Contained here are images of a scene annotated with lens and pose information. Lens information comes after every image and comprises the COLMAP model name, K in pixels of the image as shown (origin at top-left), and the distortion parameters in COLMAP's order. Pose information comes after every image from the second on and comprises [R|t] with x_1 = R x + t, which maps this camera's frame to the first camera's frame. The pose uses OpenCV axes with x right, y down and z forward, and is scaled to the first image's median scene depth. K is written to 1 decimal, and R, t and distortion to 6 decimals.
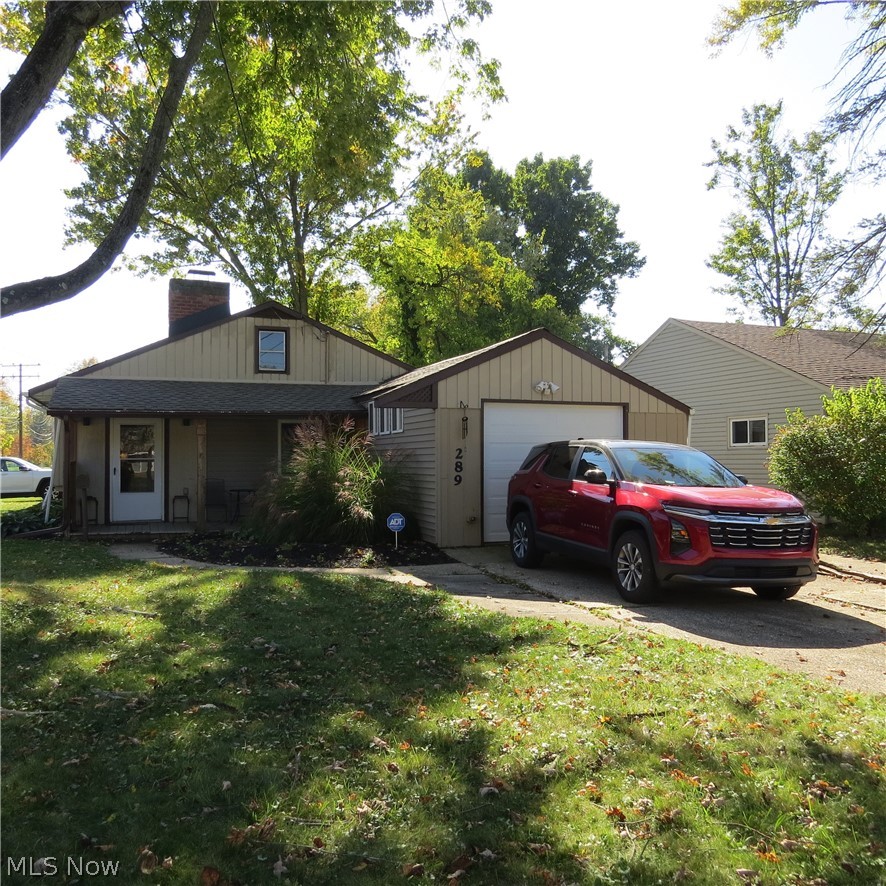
lens RADIAL K [[843.8, 0, 441.3], [0, 843.8, 444.5], [0, 0, 1]] dist [-0.015323, 0.000000]
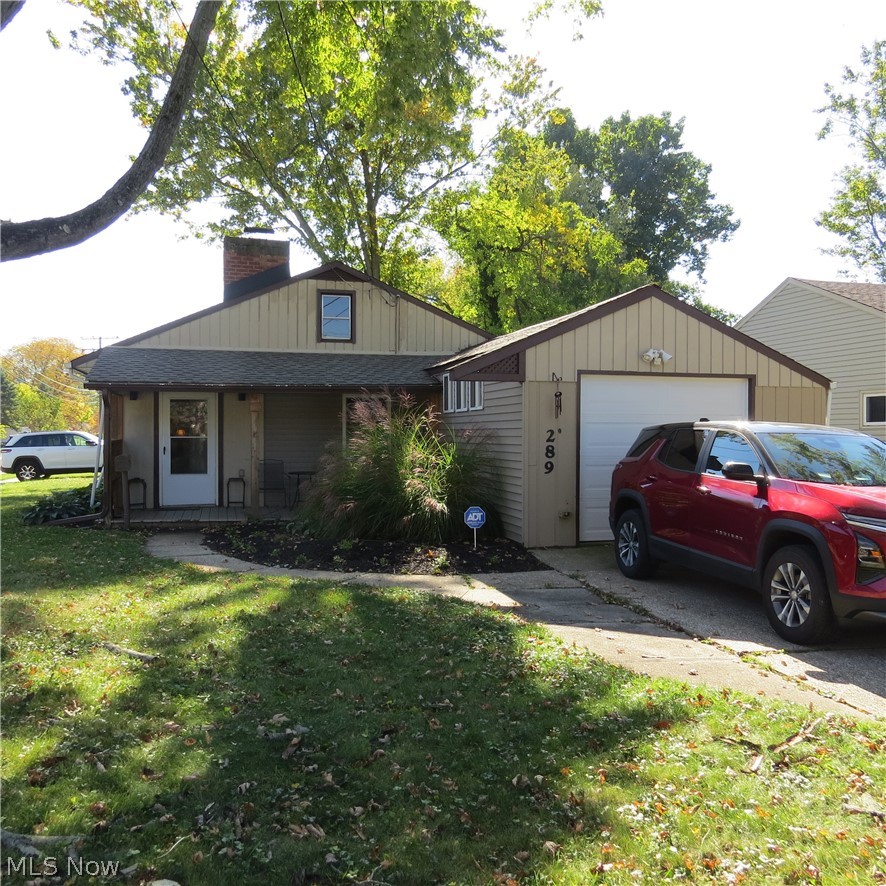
lens RADIAL K [[843.8, 0, 442.6], [0, 843.8, 443.1], [0, 0, 1]] dist [-0.015323, 0.000000]
pose [[0.996136, 0.006744, -0.087568, -0.009036], [-0.004130, 0.999542, 0.029994, -0.004709], [0.087730, -0.029516, 0.995707, 0.117998]]
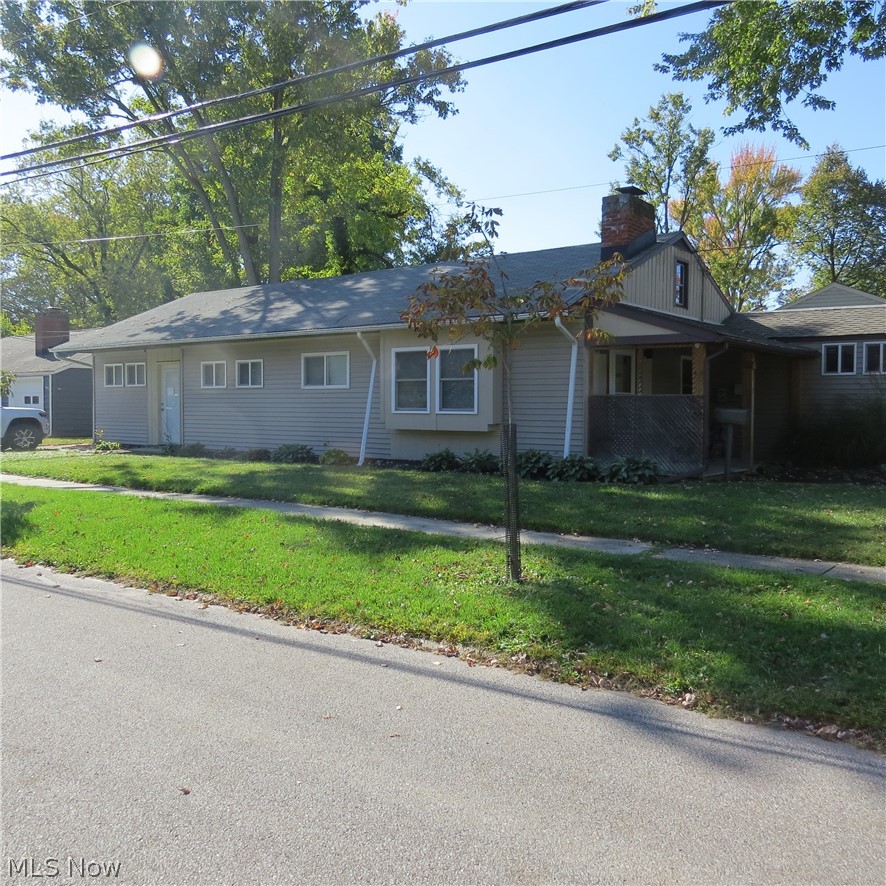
lens RADIAL K [[843.8, 0, 445.7], [0, 843.8, 441.6], [0, 0, 1]] dist [-0.015323, 0.000000]
pose [[0.845148, -0.012180, 0.534393, -0.986806], [-0.020915, 0.998221, 0.055828, 0.022440], [-0.534123, -0.058360, 0.843390, 0.332100]]
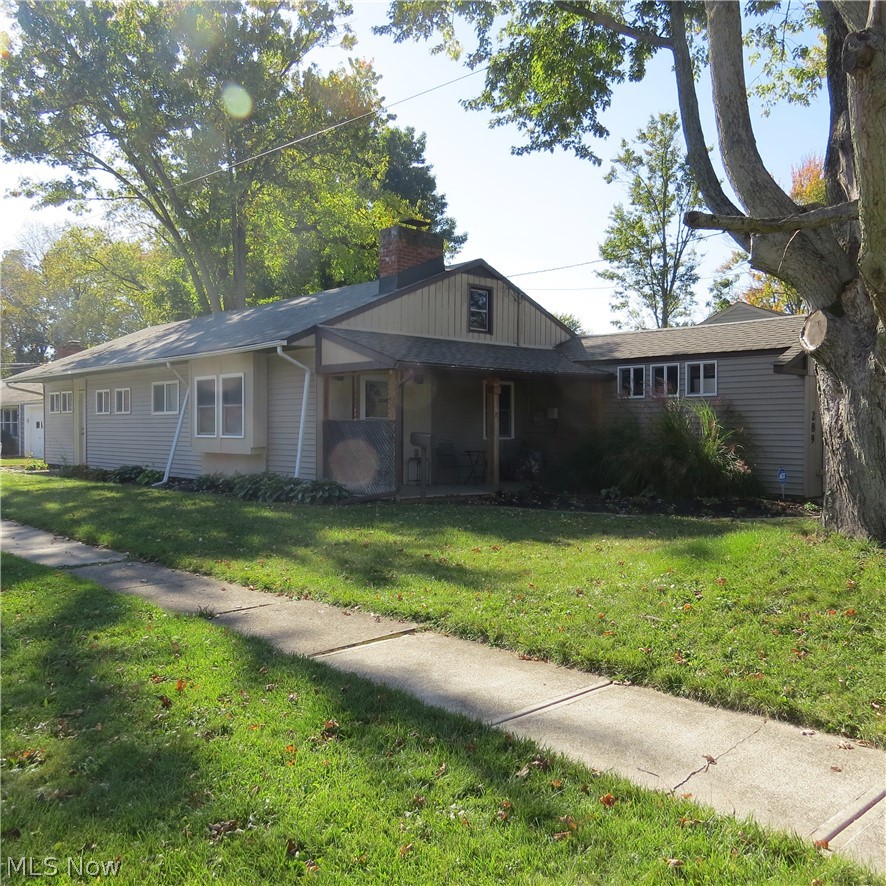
lens RADIAL K [[843.8, 0, 446.0], [0, 843.8, 441.7], [0, 0, 1]] dist [-0.015323, 0.000000]
pose [[0.921863, 0.003475, 0.387501, -0.643878], [-0.016810, 0.999377, 0.031028, 0.013468], [-0.387152, -0.035118, 0.921347, 0.106753]]
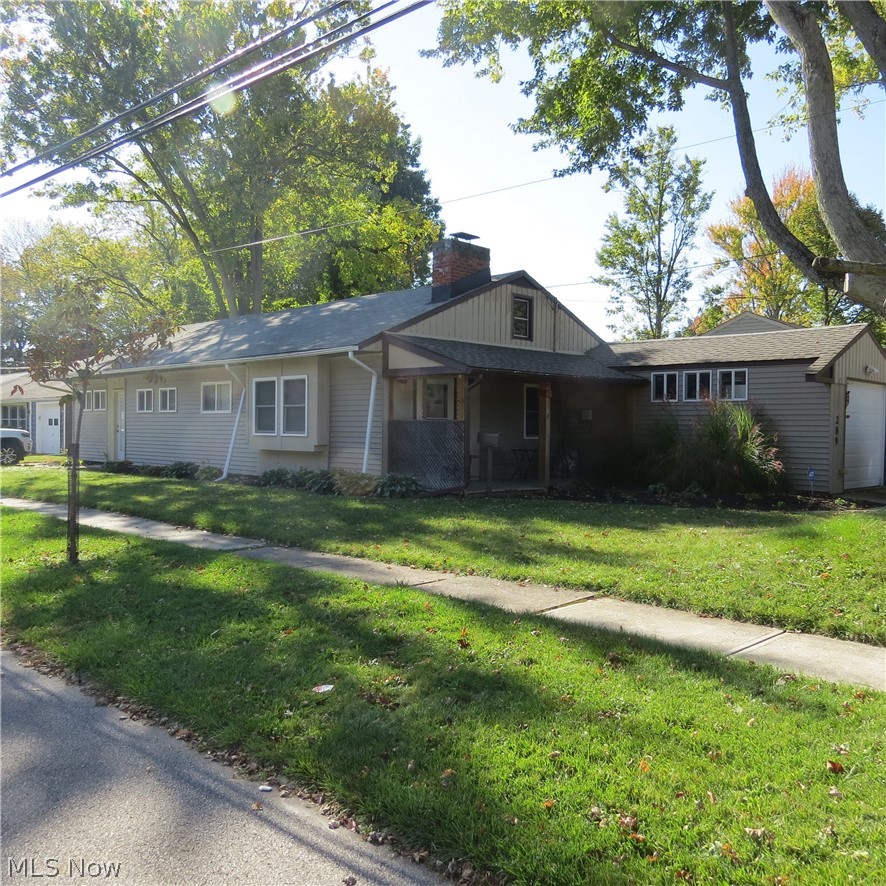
lens RADIAL K [[843.8, 0, 447.8], [0, 843.8, 440.0], [0, 0, 1]] dist [-0.015323, 0.000000]
pose [[0.905412, 0.009393, 0.424430, -0.761203], [-0.024222, 0.999270, 0.029557, 0.012972], [-0.423842, -0.037041, 0.904978, 0.082373]]
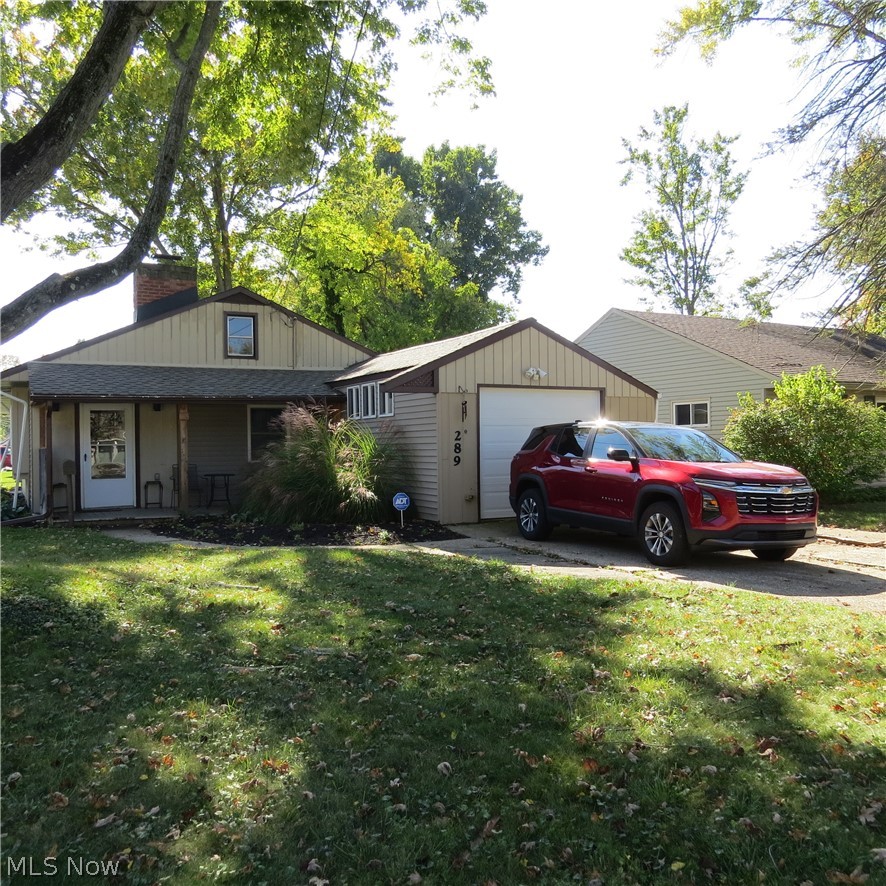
lens RADIAL K [[843.8, 0, 442.8], [0, 843.8, 446.2], [0, 0, 1]] dist [-0.015323, 0.000000]
pose [[0.990397, -0.010130, 0.137879, -0.106033], [0.007414, 0.999769, 0.020197, 0.001751], [-0.138052, -0.018981, 0.990243, -0.032868]]
